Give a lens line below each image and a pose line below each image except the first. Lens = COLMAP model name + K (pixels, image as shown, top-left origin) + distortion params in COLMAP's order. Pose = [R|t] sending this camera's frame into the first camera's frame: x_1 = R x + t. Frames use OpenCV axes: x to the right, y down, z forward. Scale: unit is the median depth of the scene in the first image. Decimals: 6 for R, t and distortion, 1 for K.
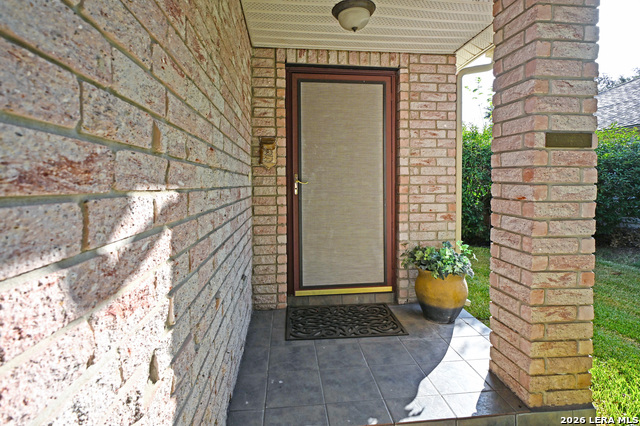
lens RADIAL K [[319.6, 0, 330.4], [0, 319.6, 187.1], [0, 0, 1]] dist [0.004519, -0.000053]
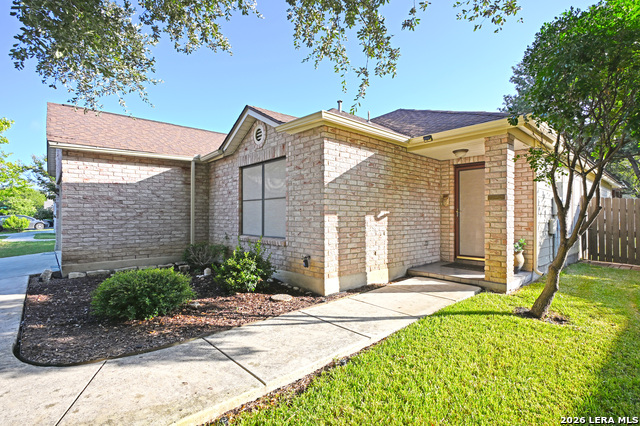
lens RADIAL K [[319.6, 0, 320.6], [0, 319.6, 213.9], [0, 0, 1]] dist [0.004519, -0.000053]
pose [[0.547587, 0.002027, -0.836746, 1.398294], [-0.020812, 0.999721, -0.011198, 0.052031], [0.836490, 0.023546, 0.547477, -1.255052]]
